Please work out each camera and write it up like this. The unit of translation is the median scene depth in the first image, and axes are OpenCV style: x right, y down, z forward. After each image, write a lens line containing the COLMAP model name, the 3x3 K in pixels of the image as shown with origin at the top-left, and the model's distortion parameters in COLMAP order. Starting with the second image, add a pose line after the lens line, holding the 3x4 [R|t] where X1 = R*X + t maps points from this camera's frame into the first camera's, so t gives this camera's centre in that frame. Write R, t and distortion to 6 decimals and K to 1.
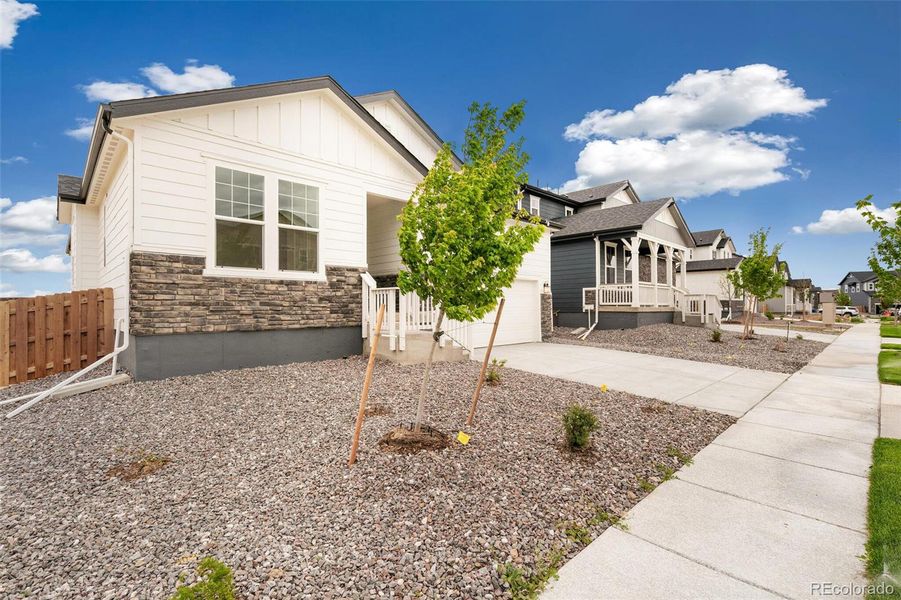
lens RADIAL K [[412.6, 0, 450.5], [0, 412.6, 300.0], [0, 0, 1]] dist [0.001305, 0.000298]
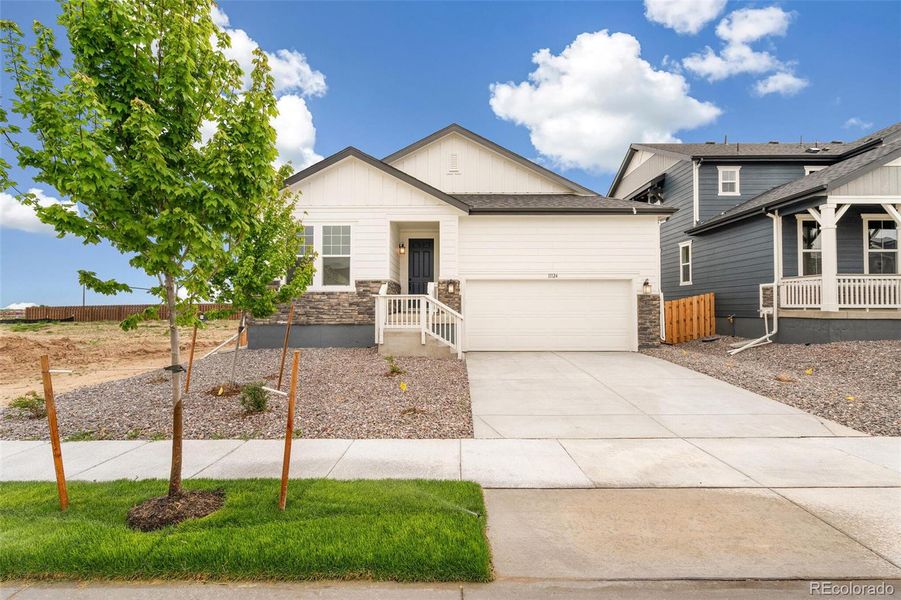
lens RADIAL K [[412.6, 0, 450.5], [0, 412.6, 300.0], [0, 0, 1]] dist [0.001305, 0.000298]
pose [[0.718119, -0.014397, -0.695772, 0.902644], [0.009785, 0.999896, -0.010590, 0.001731], [0.695852, 0.000797, 0.718185, 0.218211]]
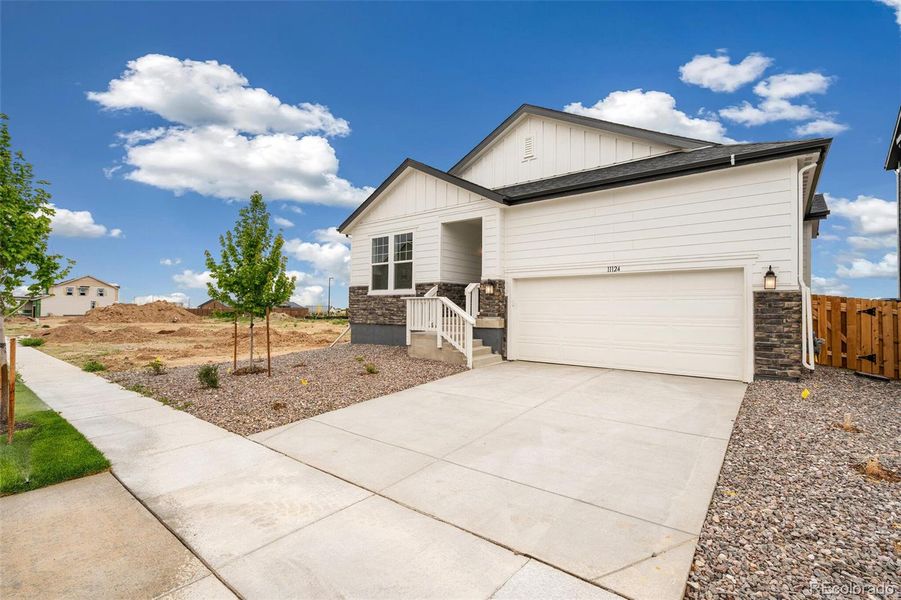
lens RADIAL K [[412.6, 0, 450.5], [0, 412.6, 300.0], [0, 0, 1]] dist [0.001305, 0.000298]
pose [[0.133299, -0.020688, -0.990860, 1.175147], [0.006910, 0.999777, -0.019945, 0.005626], [0.991052, -0.004188, 0.133412, 0.925789]]
